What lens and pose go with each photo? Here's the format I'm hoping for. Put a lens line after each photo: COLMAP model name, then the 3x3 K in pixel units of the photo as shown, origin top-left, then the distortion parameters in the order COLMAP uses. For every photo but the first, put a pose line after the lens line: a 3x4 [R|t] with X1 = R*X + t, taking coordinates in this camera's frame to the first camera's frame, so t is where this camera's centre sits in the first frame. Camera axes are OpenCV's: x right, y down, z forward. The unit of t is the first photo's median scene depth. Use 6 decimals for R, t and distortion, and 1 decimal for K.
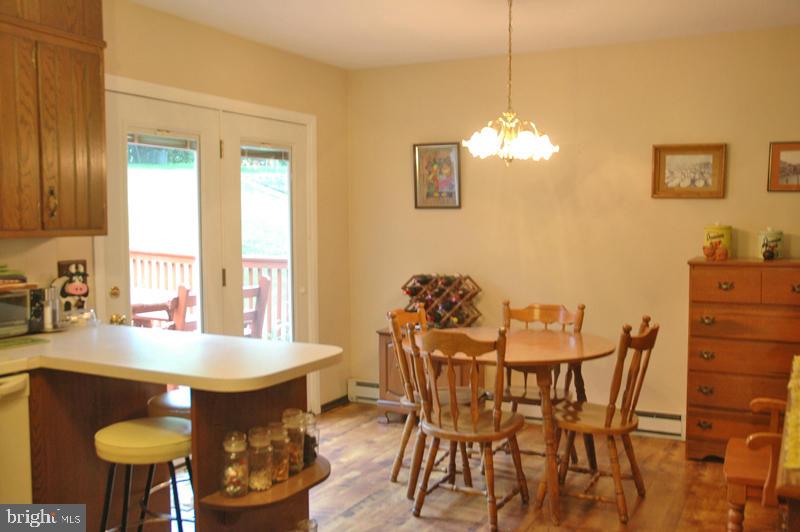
lens RADIAL K [[790.1, 0, 412.3], [0, 790.1, 266.3], [0, 0, 1]] dist [-0.084830, 0.203211]
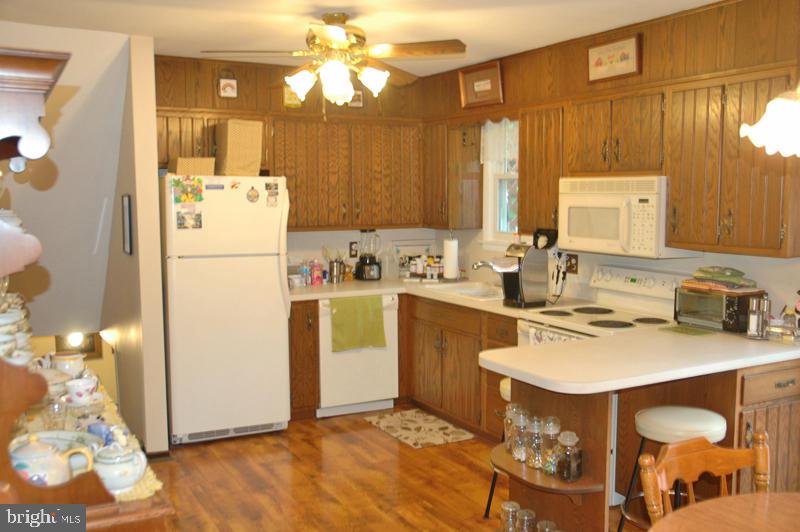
lens RADIAL K [[790.1, 0, 412.3], [0, 790.1, 266.3], [0, 0, 1]] dist [-0.084830, 0.203211]
pose [[-0.561527, 0.078564, -0.823721, 0.665808], [-0.052195, 0.990137, 0.130017, -0.126368], [0.825811, 0.116002, -0.551888, 1.115913]]
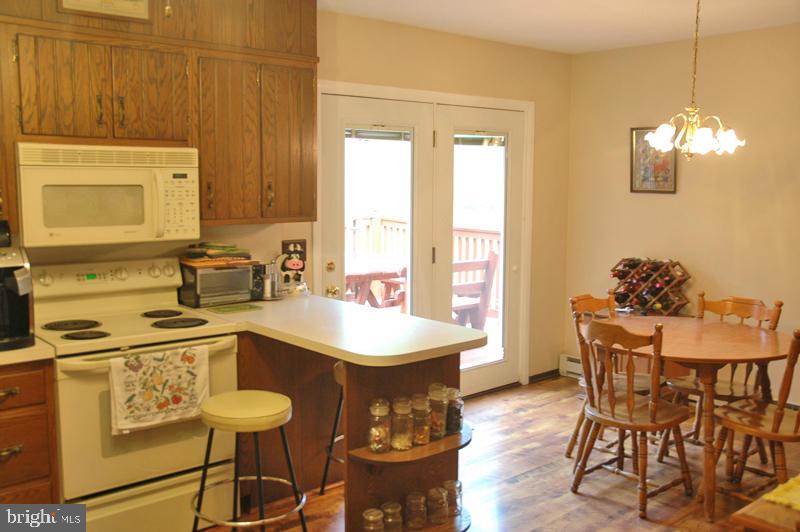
lens RADIAL K [[790.1, 0, 412.3], [0, 790.1, 266.3], [0, 0, 1]] dist [-0.084830, 0.203211]
pose [[0.933150, 0.050550, -0.355916, 0.168957], [-0.032526, 0.997876, 0.056447, -0.041997], [0.358014, -0.041097, 0.932812, -0.062624]]
